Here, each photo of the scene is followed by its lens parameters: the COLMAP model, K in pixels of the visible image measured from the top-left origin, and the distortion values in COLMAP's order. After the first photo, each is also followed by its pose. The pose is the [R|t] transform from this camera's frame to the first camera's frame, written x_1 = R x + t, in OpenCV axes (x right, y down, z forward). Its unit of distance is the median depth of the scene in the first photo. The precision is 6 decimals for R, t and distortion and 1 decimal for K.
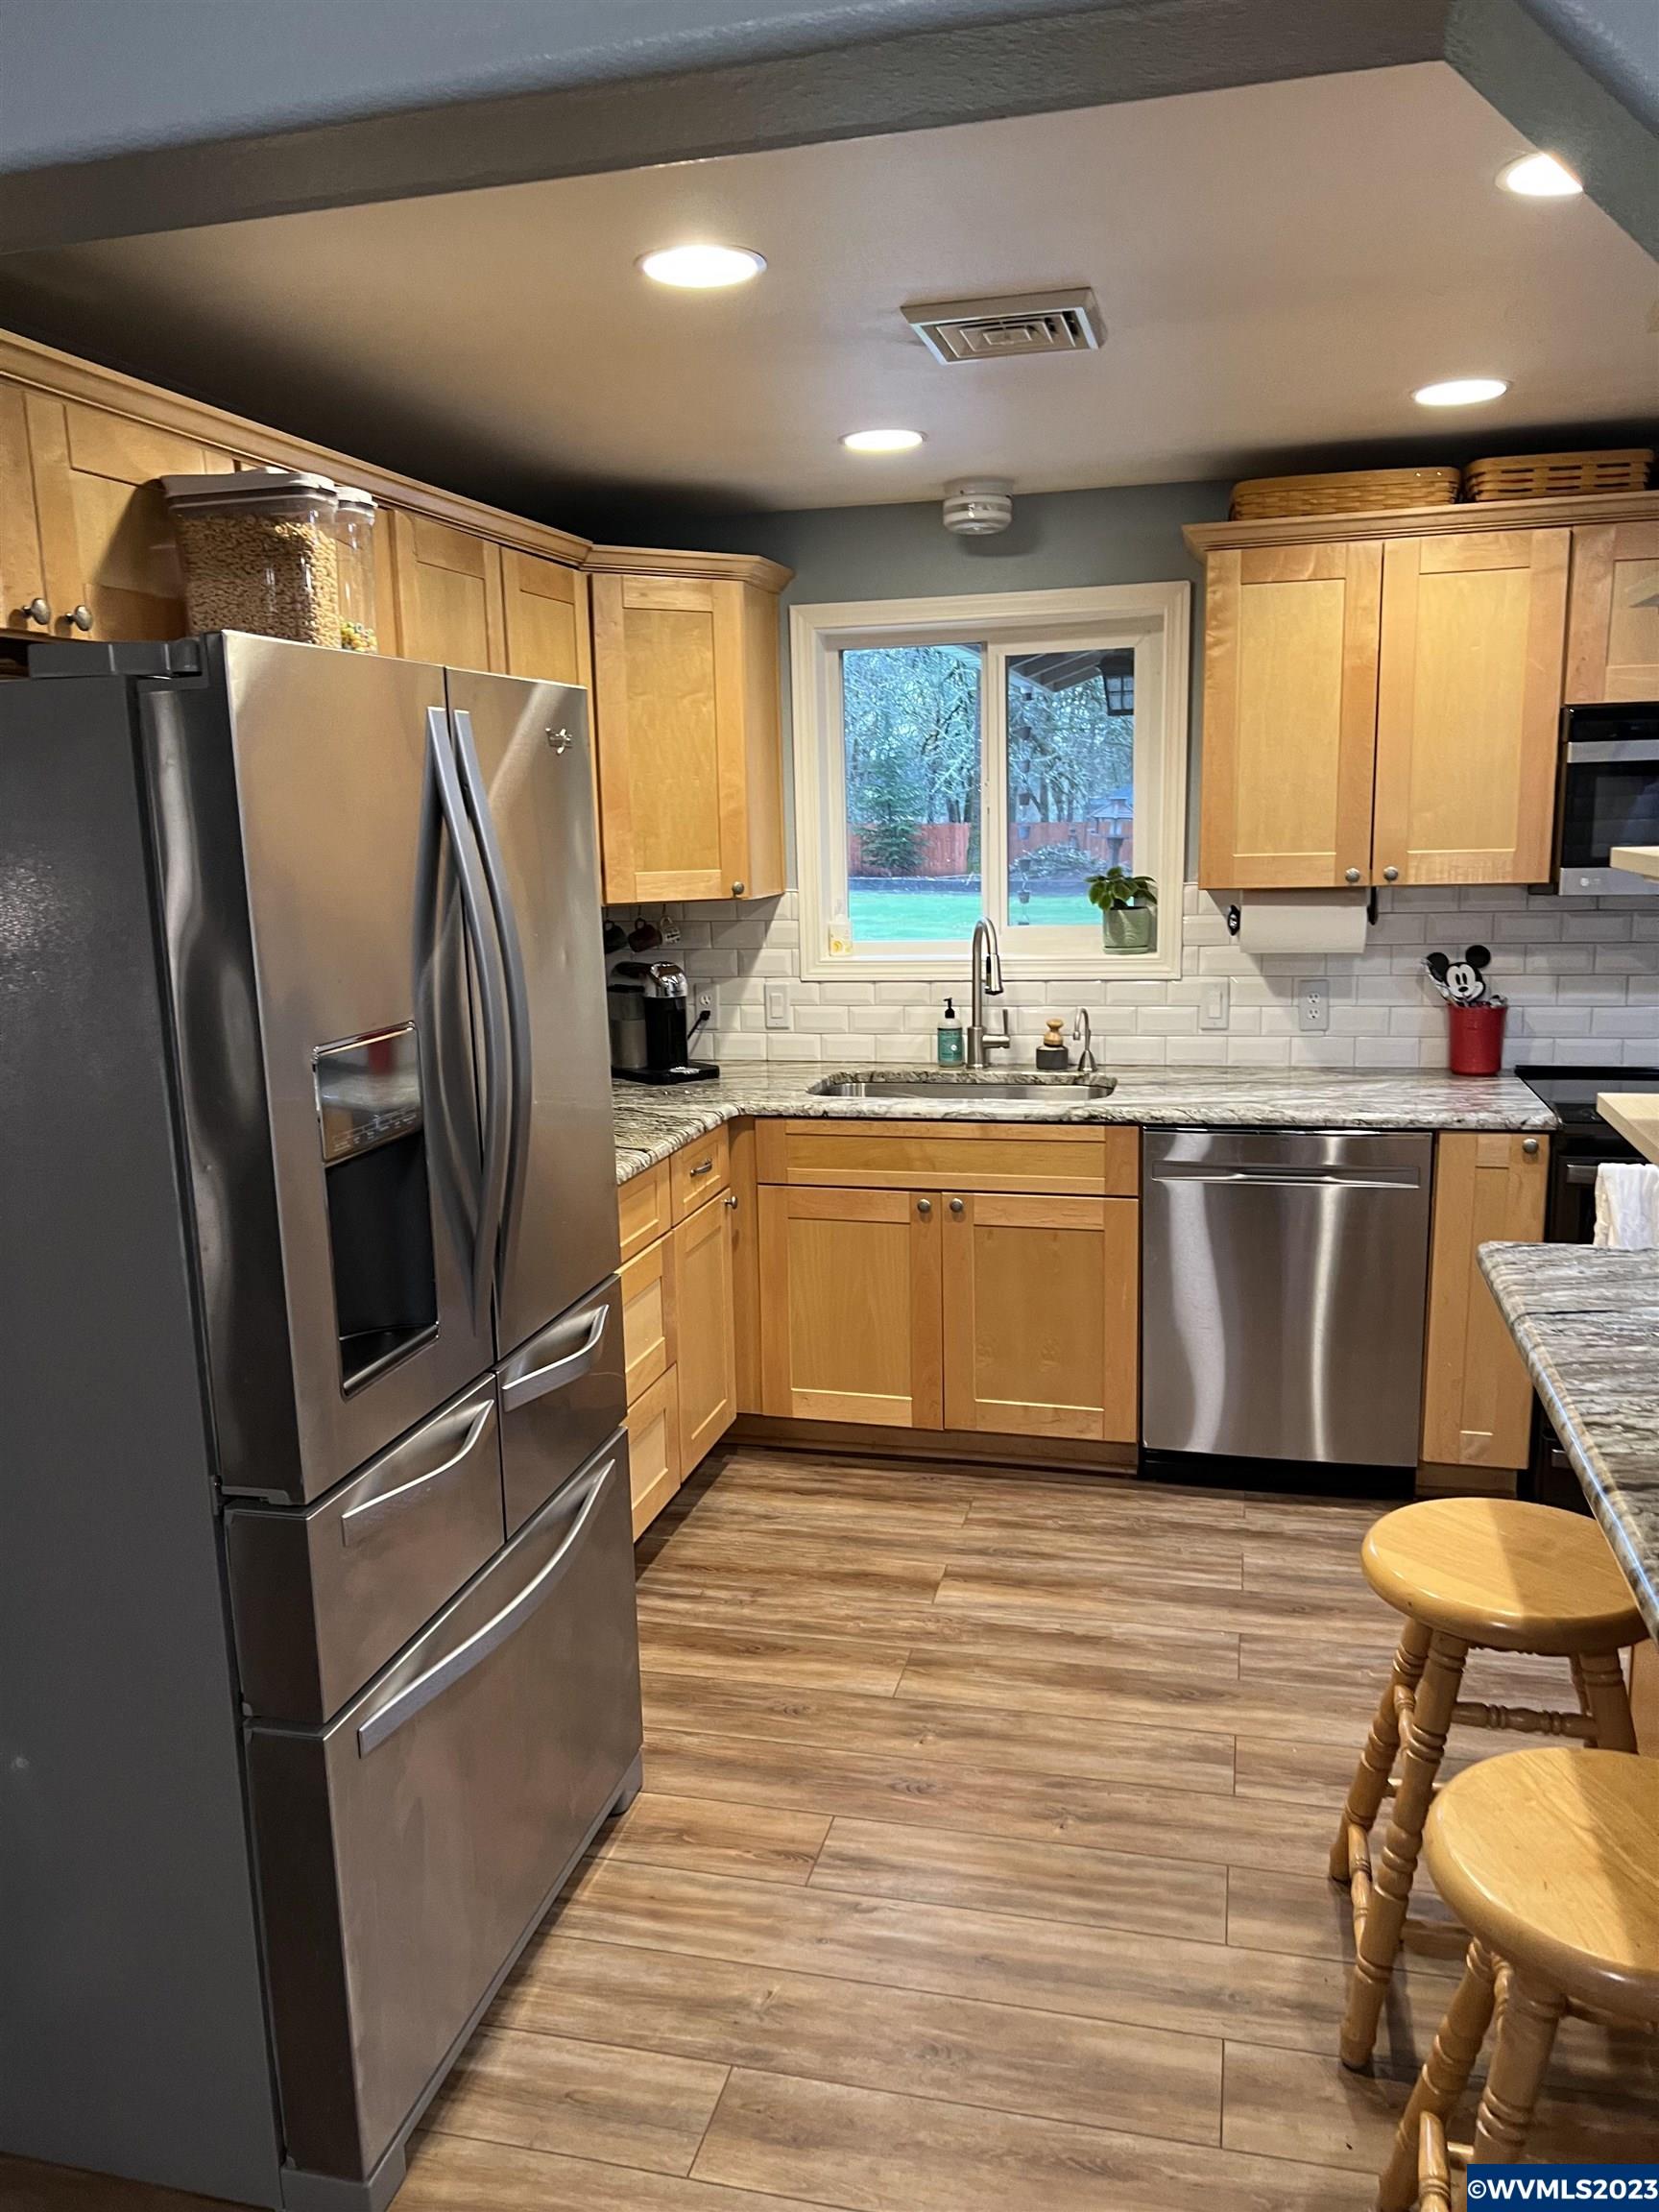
lens RADIAL K [[1664.6, 0, 817.7], [0, 1664.6, 1109.3], [0, 0, 1]] dist [0.050740, -0.066614]
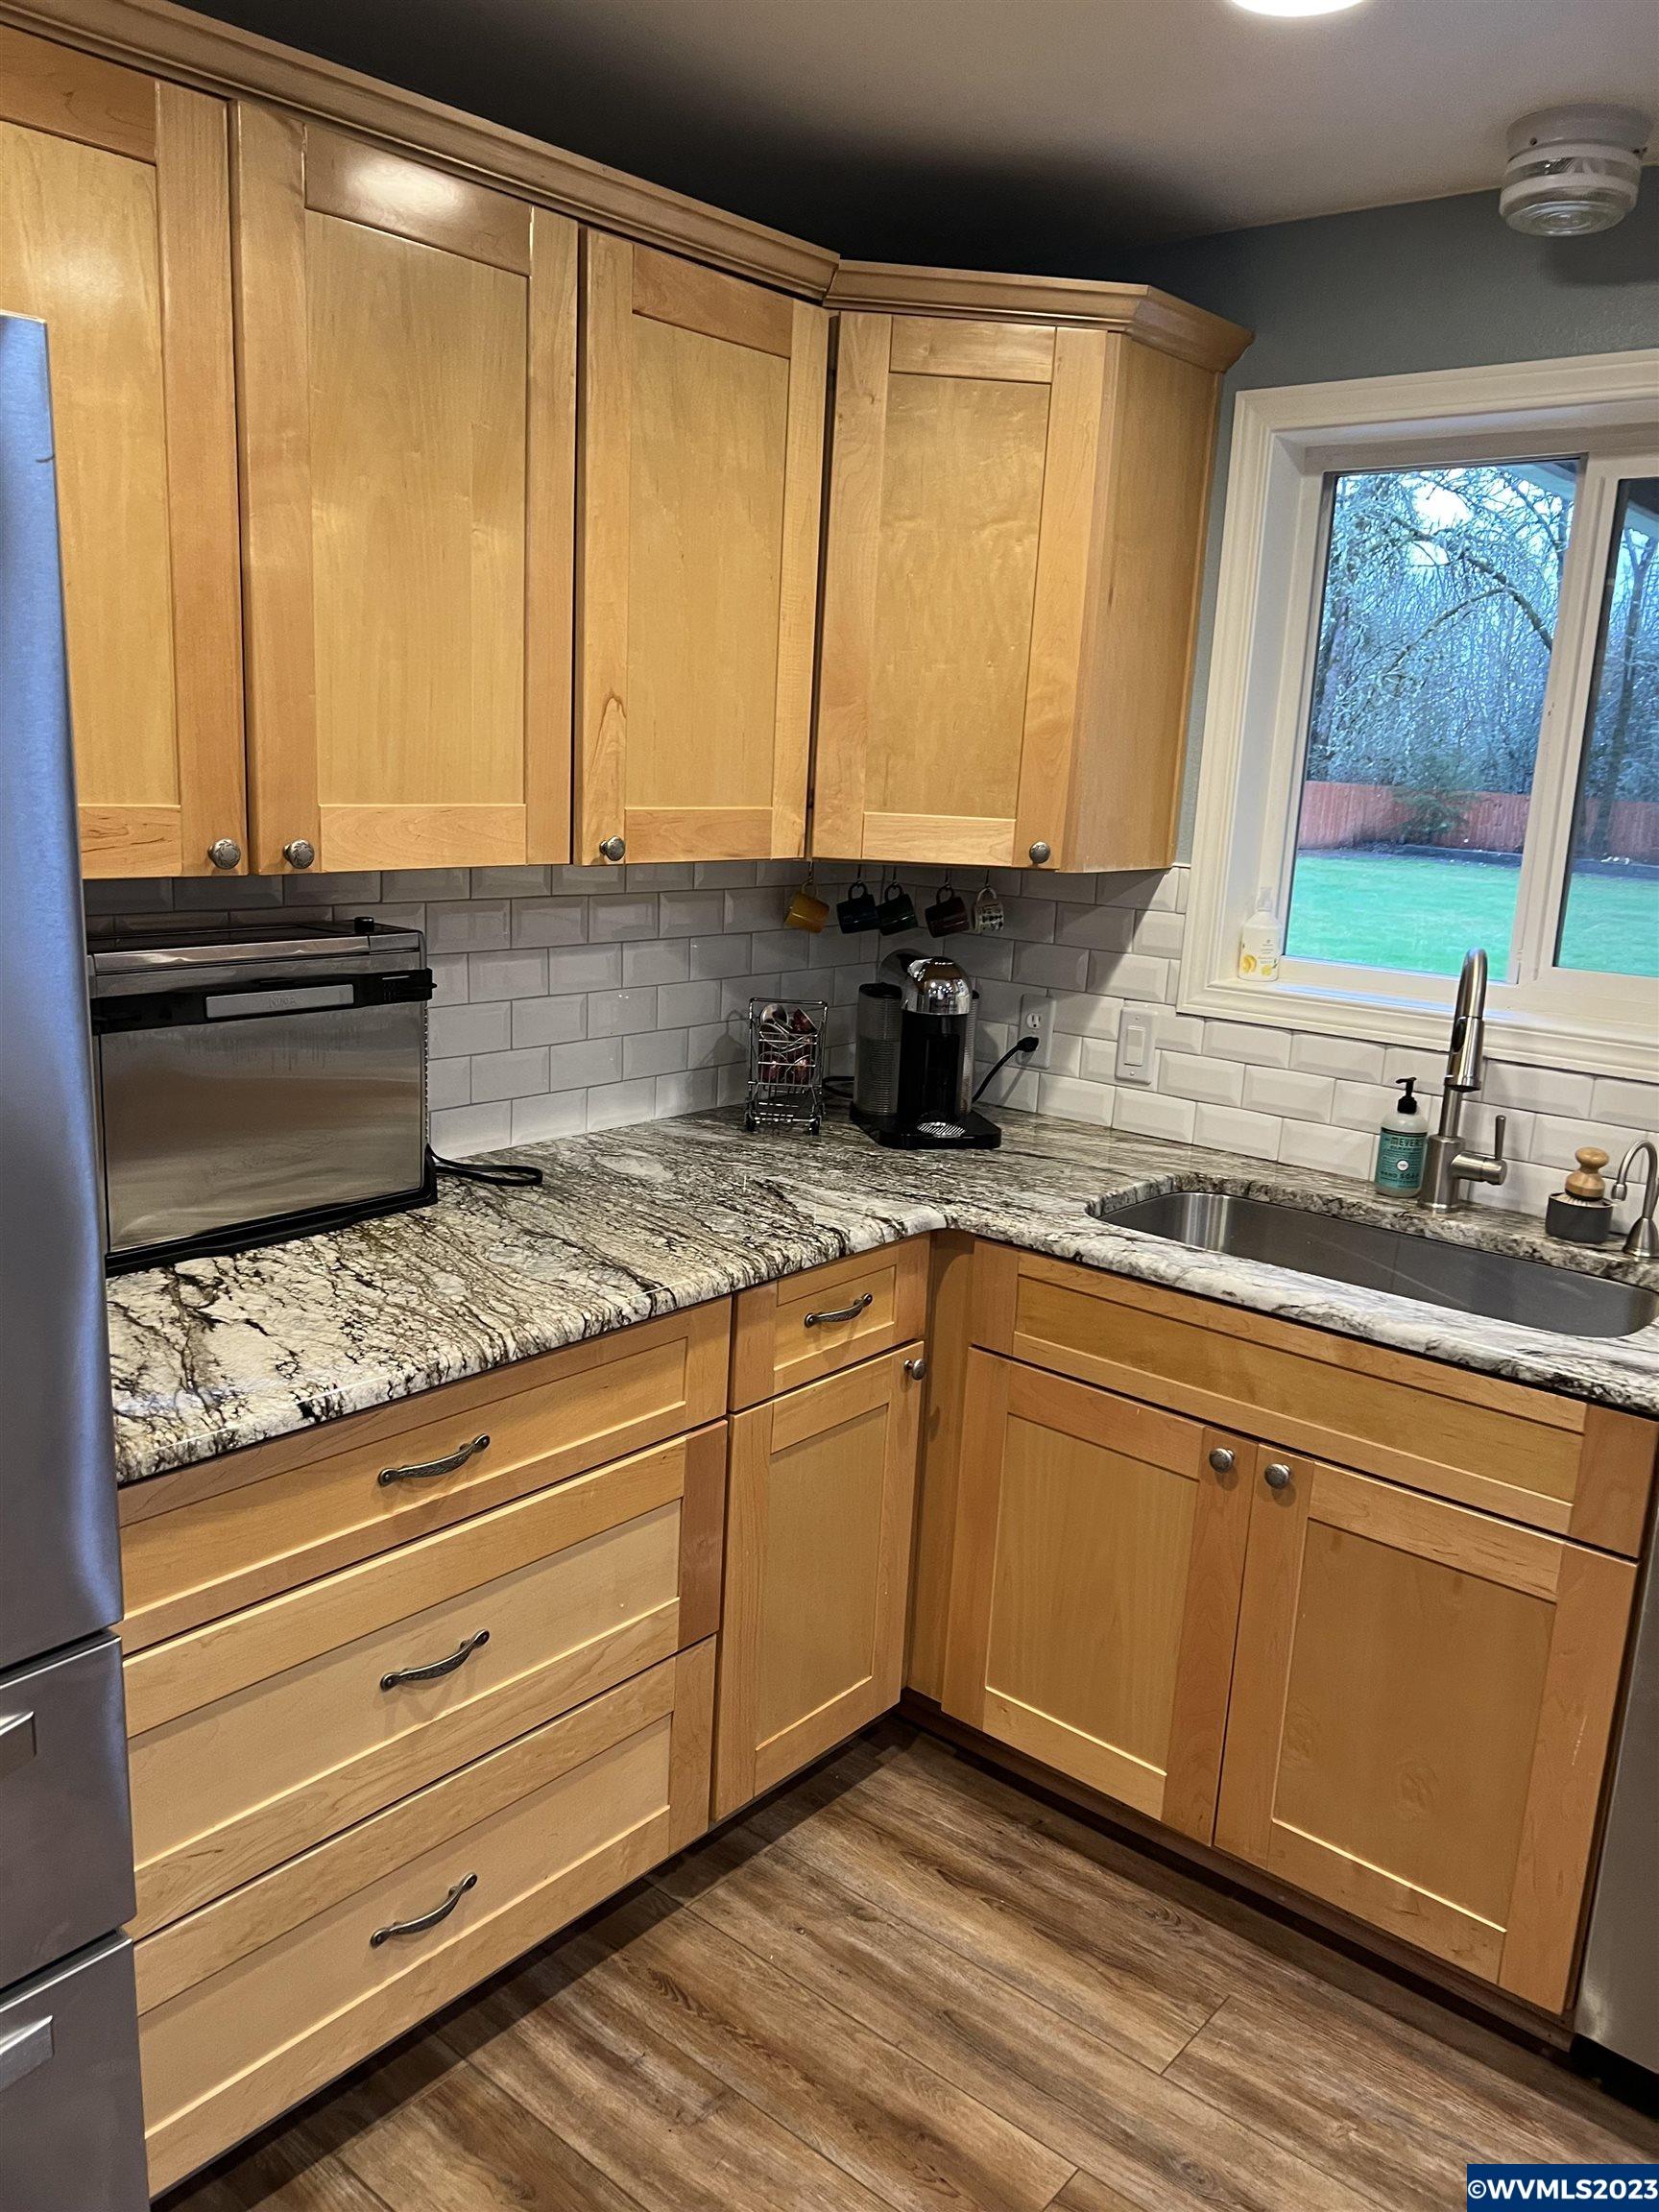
lens RADIAL K [[1664.6, 0, 828.4], [0, 1664.6, 1101.0], [0, 0, 1]] dist [0.050740, -0.066614]
pose [[0.898686, 0.159572, -0.408534, 0.148694], [-0.148739, 0.987151, 0.058385, -0.068987], [0.412602, 0.008295, 0.910874, 0.425506]]
